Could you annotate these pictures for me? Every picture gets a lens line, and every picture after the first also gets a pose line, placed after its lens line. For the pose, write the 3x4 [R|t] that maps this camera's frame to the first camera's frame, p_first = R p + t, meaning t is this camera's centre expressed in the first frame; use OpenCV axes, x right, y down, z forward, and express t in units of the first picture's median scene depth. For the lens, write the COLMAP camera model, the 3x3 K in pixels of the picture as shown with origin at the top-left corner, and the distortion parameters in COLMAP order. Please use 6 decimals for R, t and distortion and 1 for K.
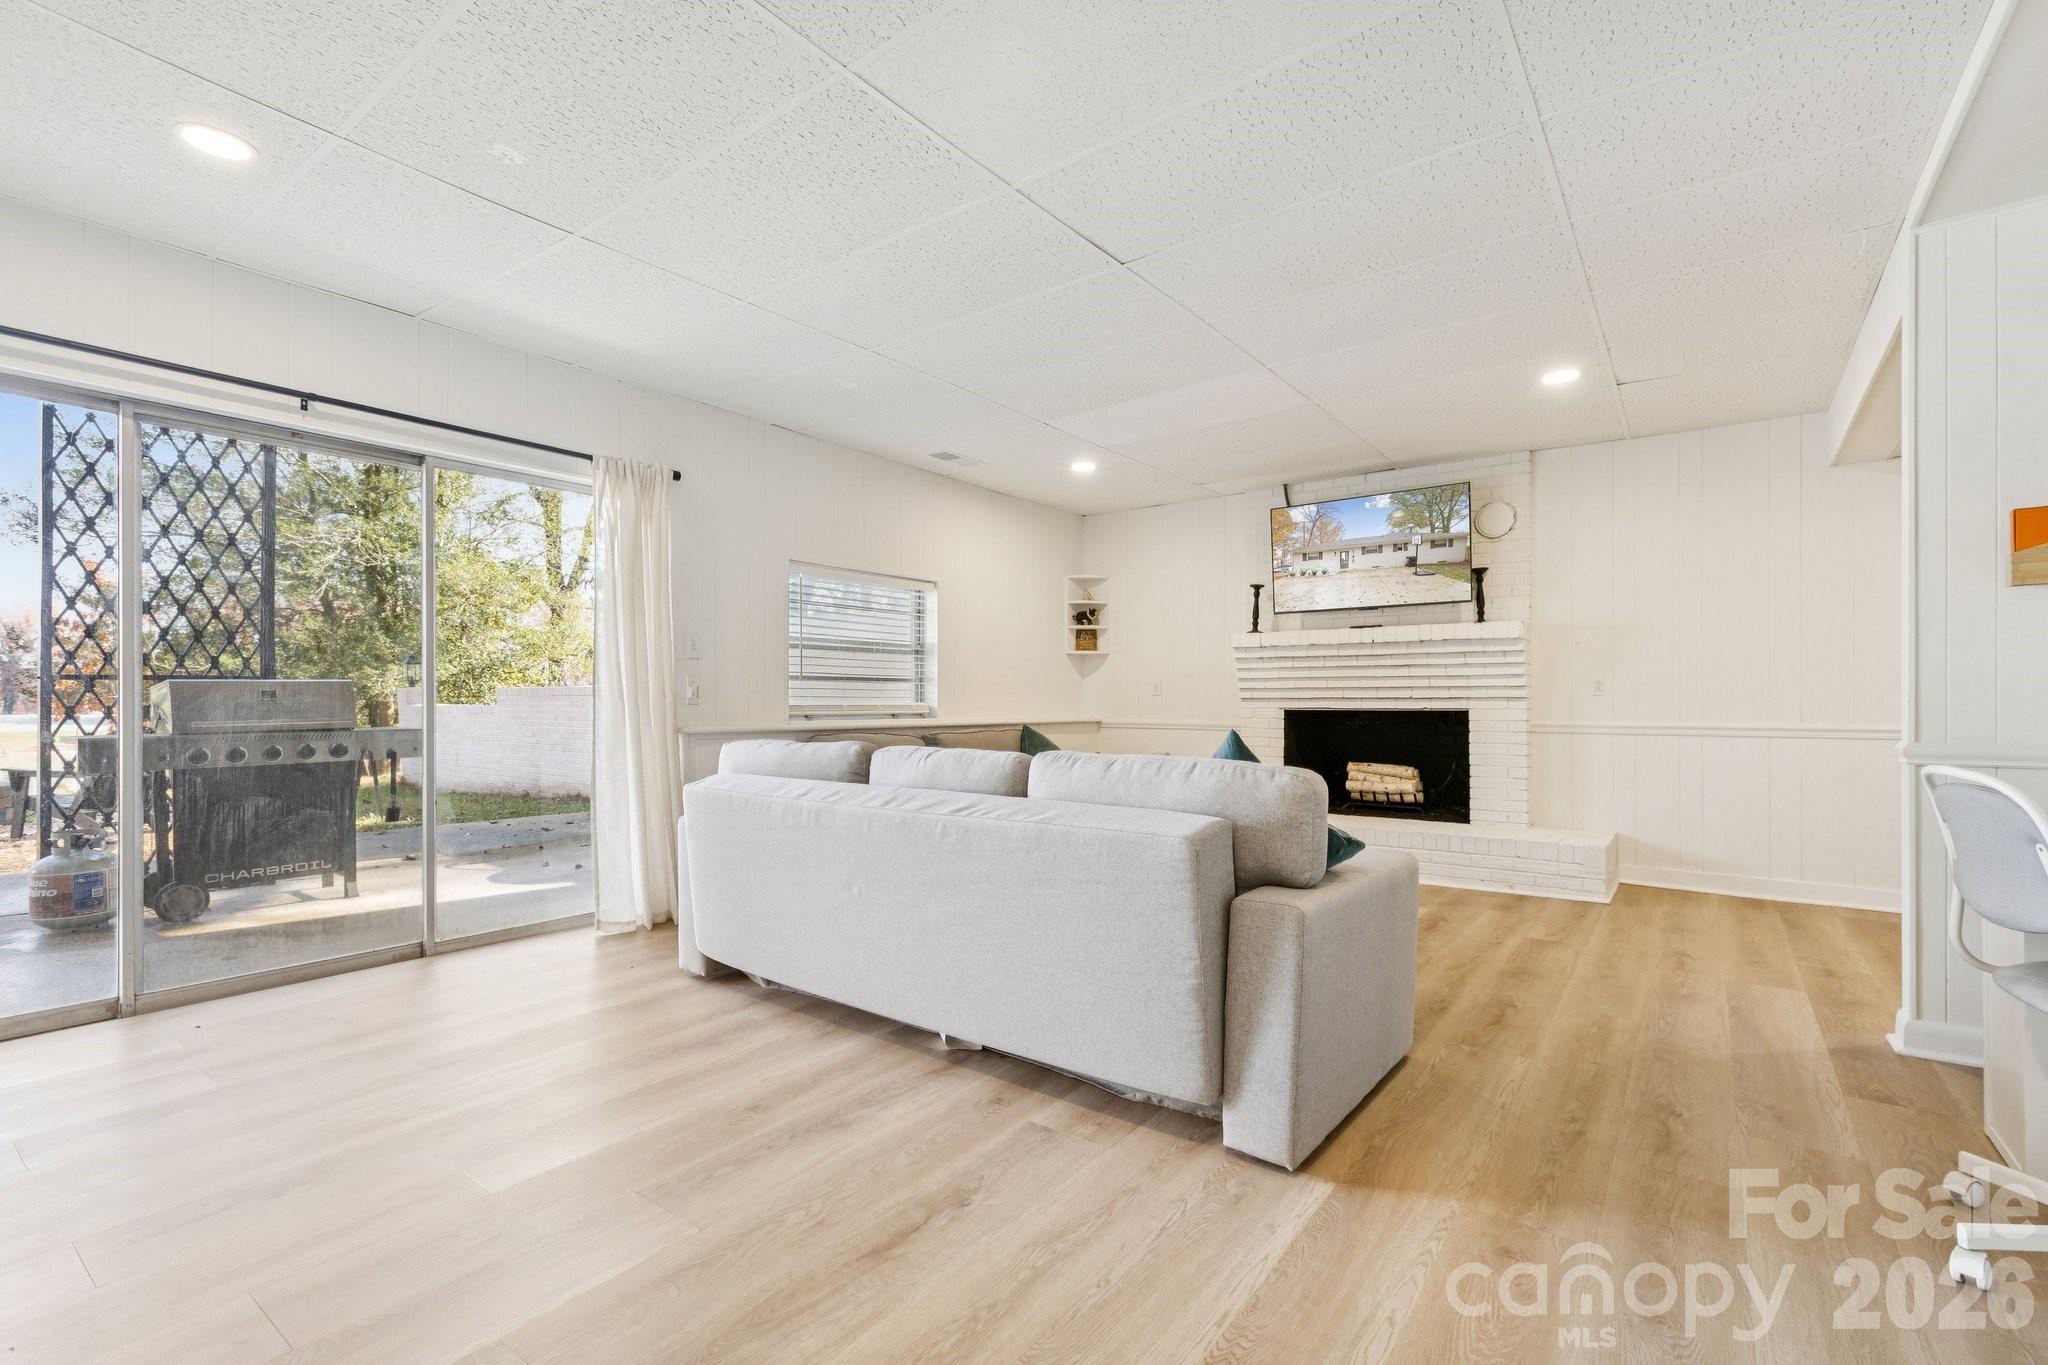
lens RADIAL K [[918.4, 0, 1027.2], [0, 918.4, 703.0], [0, 0, 1]] dist [0.000462, -0.000023]
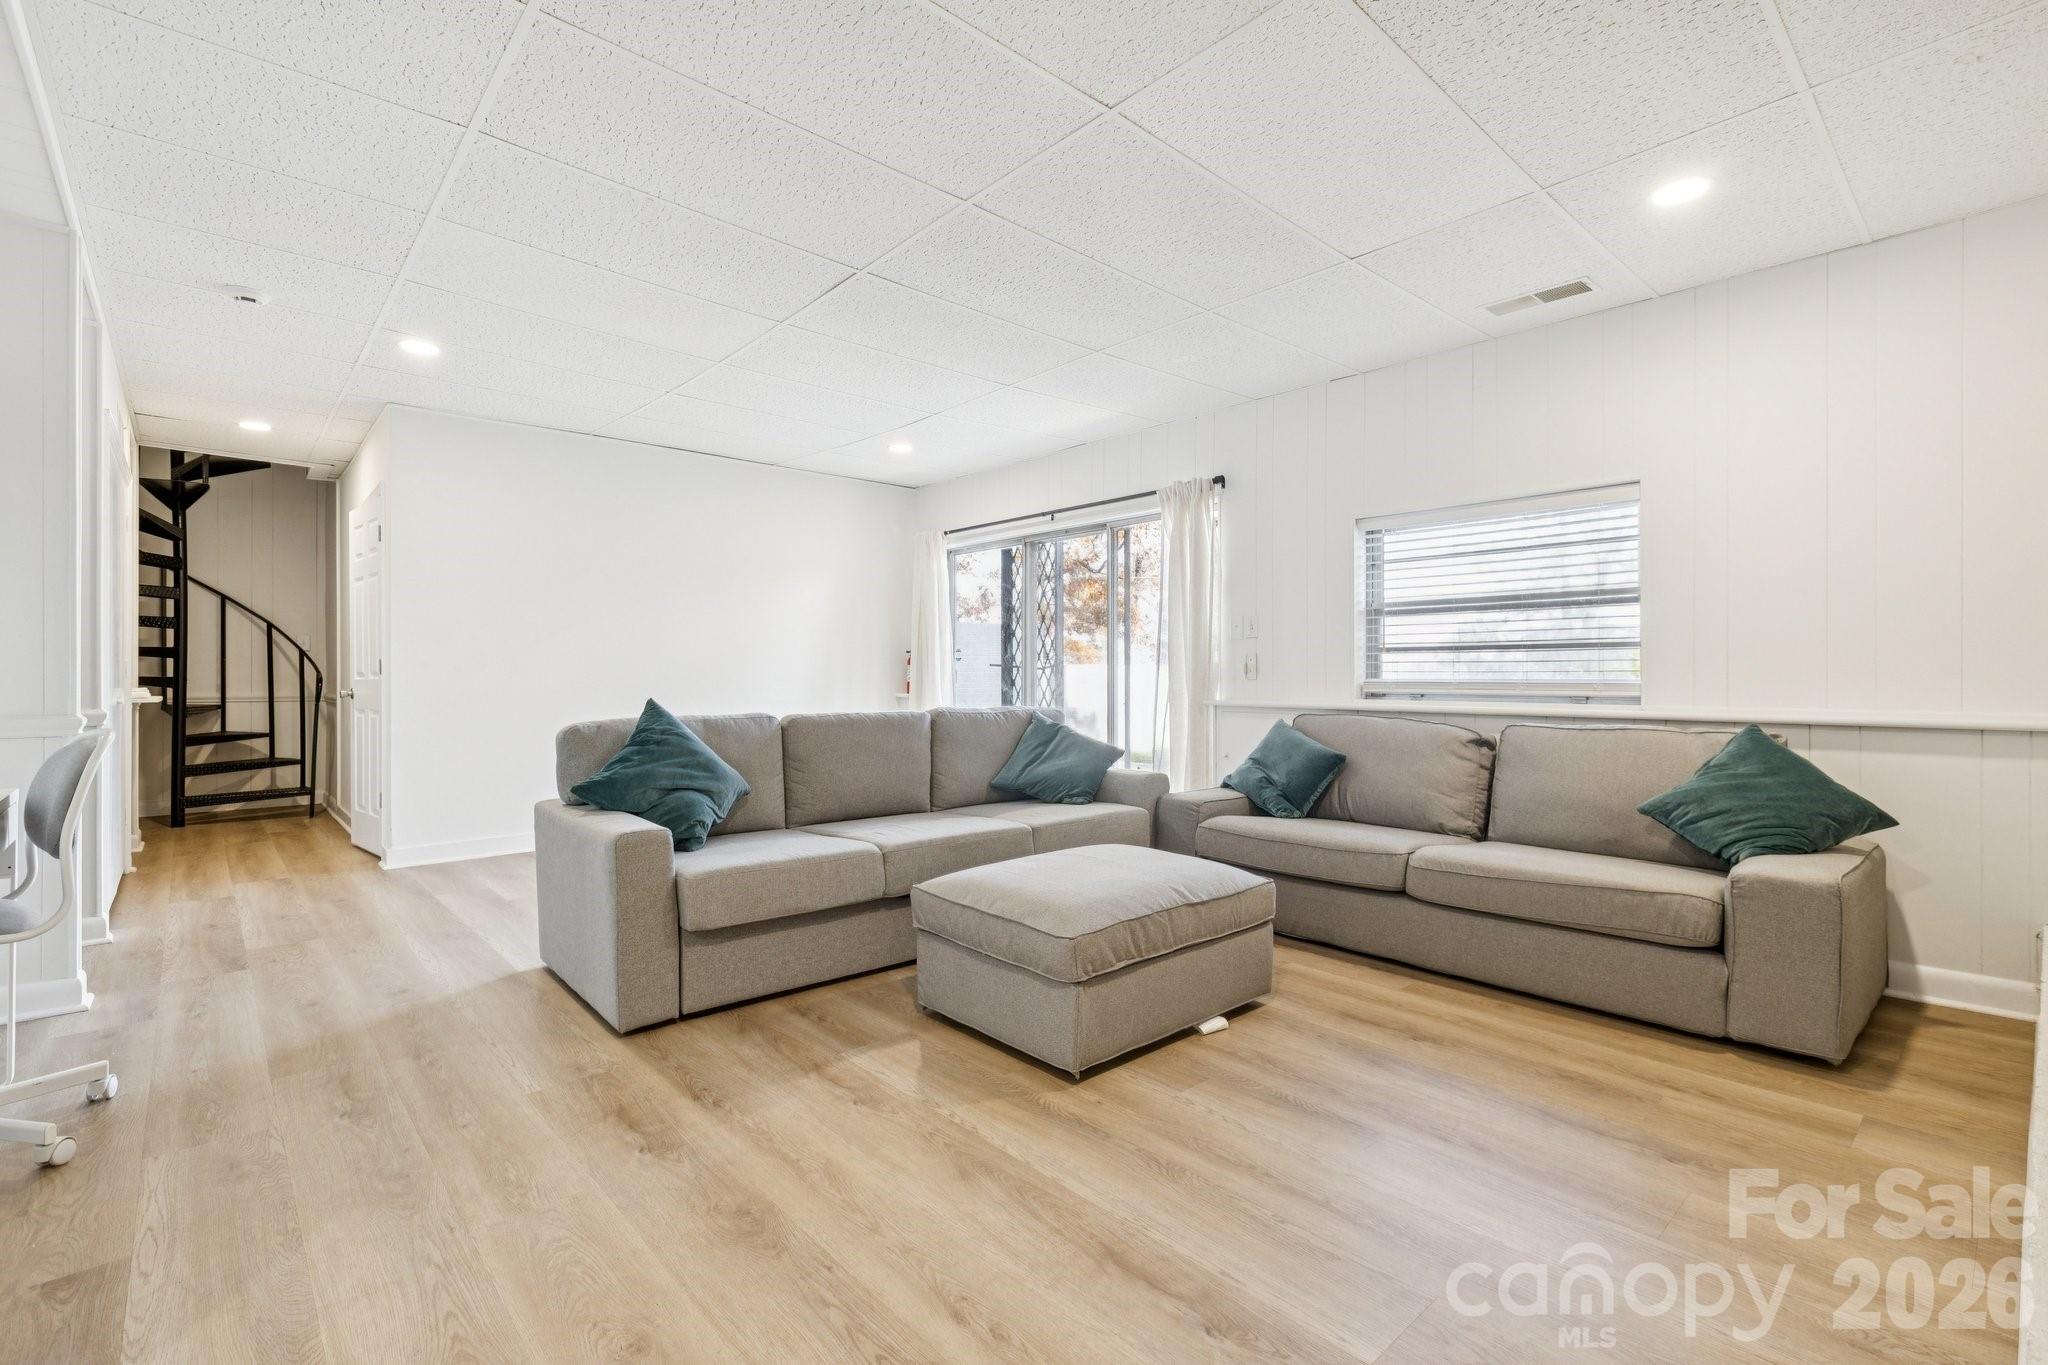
lens RADIAL K [[921.0, 0, 1027.3], [0, 921.0, 677.5], [0, 0, 1]] dist [0.001456, -0.000035]
pose [[-0.198233, 0.002456, -0.980152, 0.626584], [-0.001846, 0.999994, 0.002879, -0.002996], [0.980153, 0.002380, -0.198227, 0.784479]]
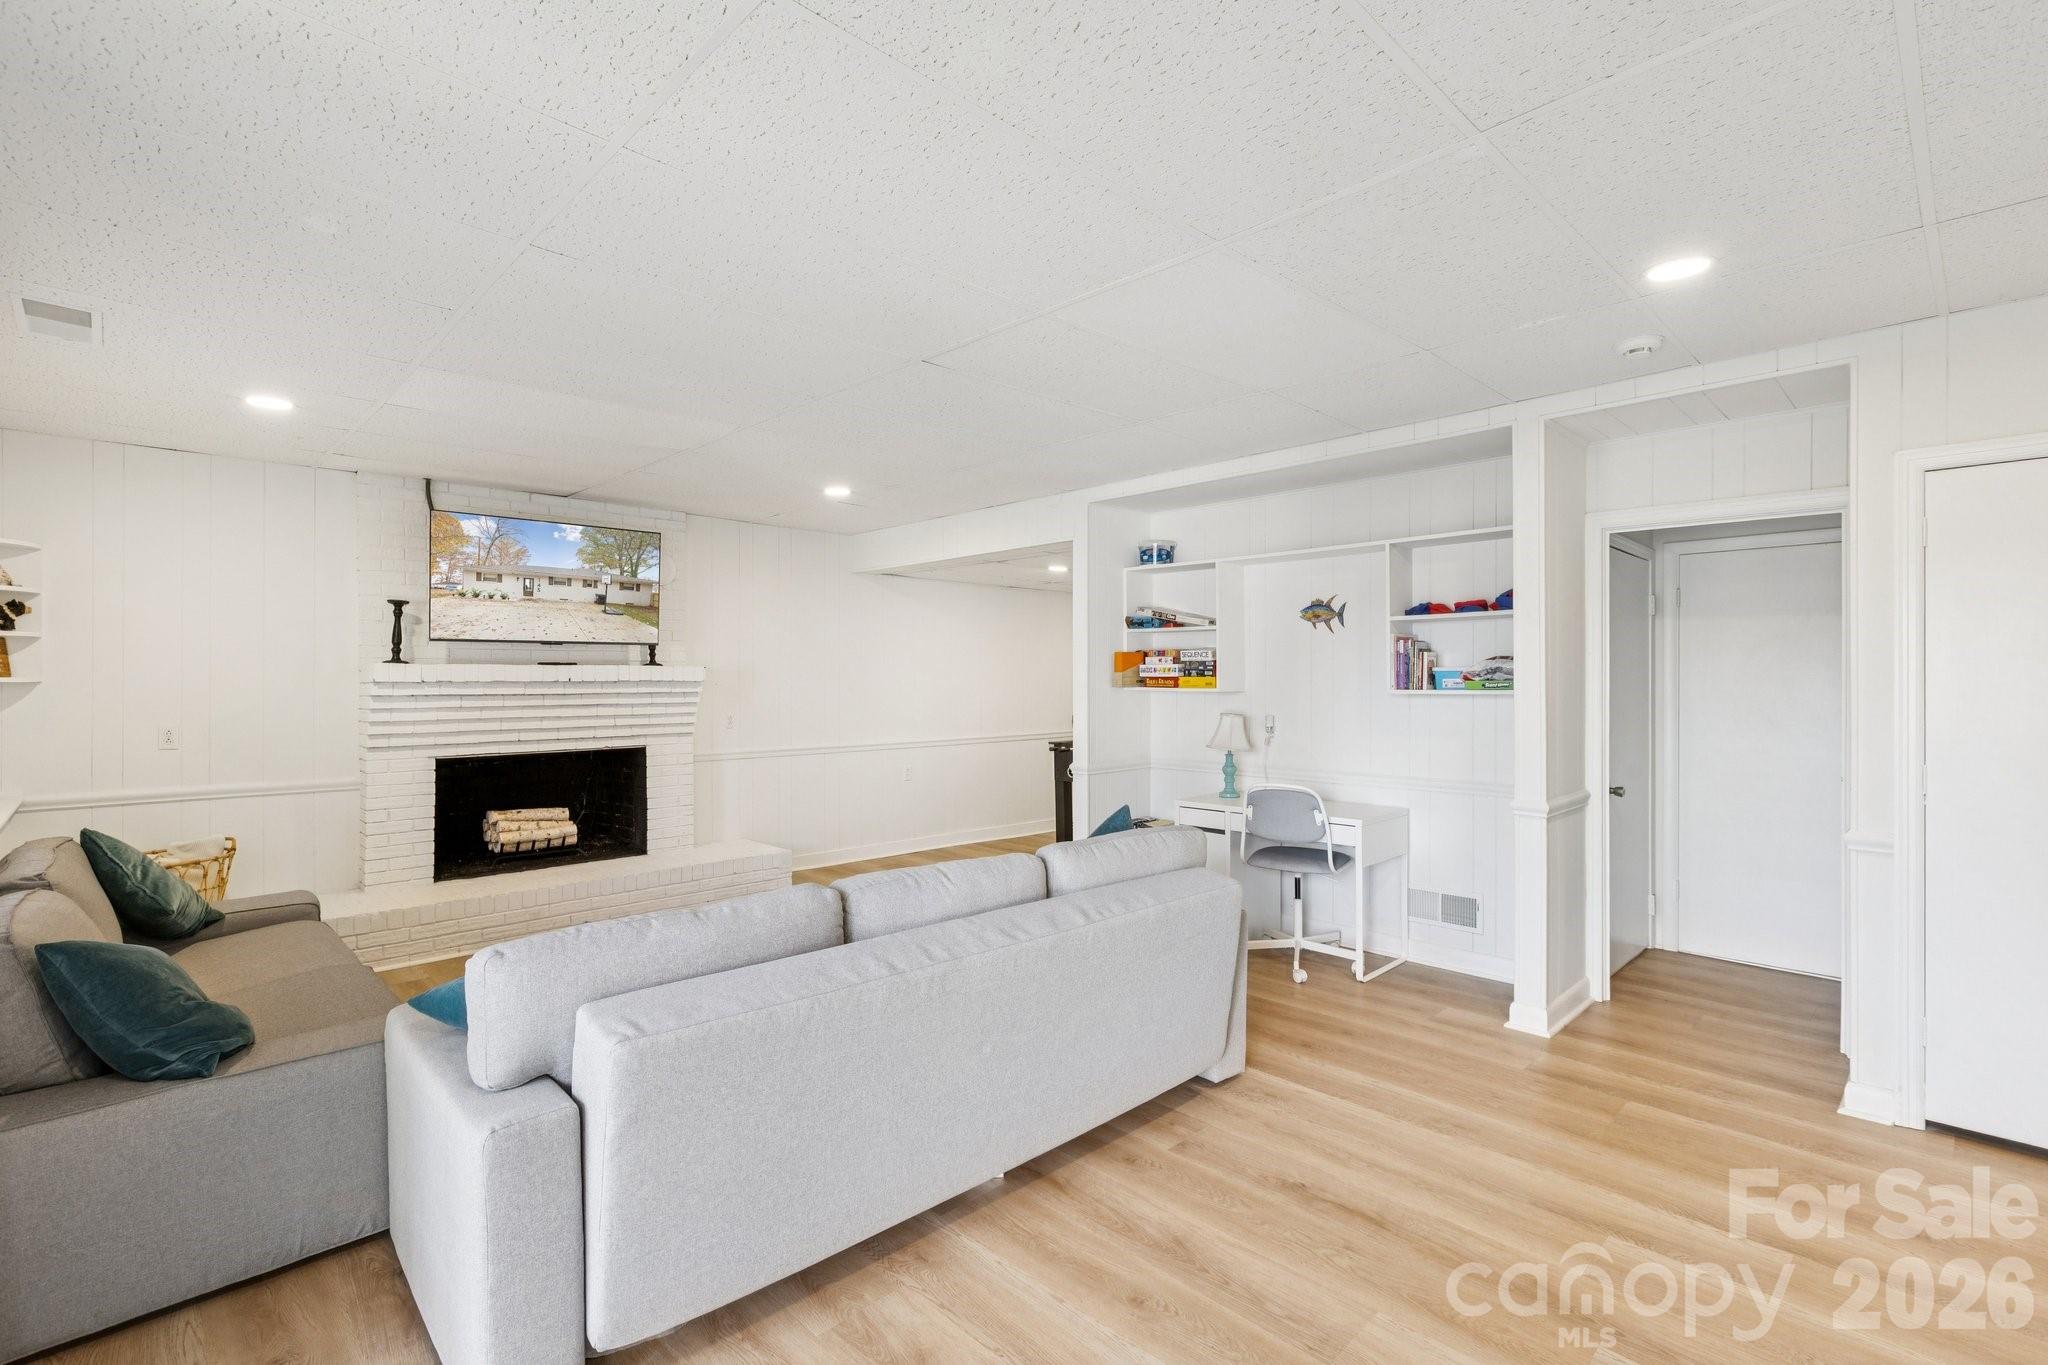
lens RADIAL K [[921.0, 0, 1027.3], [0, 921.0, 677.5], [0, 0, 1]] dist [0.001456, -0.000035]
pose [[0.159000, 0.000555, 0.987278, -0.499054], [0.004792, 0.999988, -0.001334, -0.068926], [-0.987267, 0.004943, 0.158995, 0.399312]]
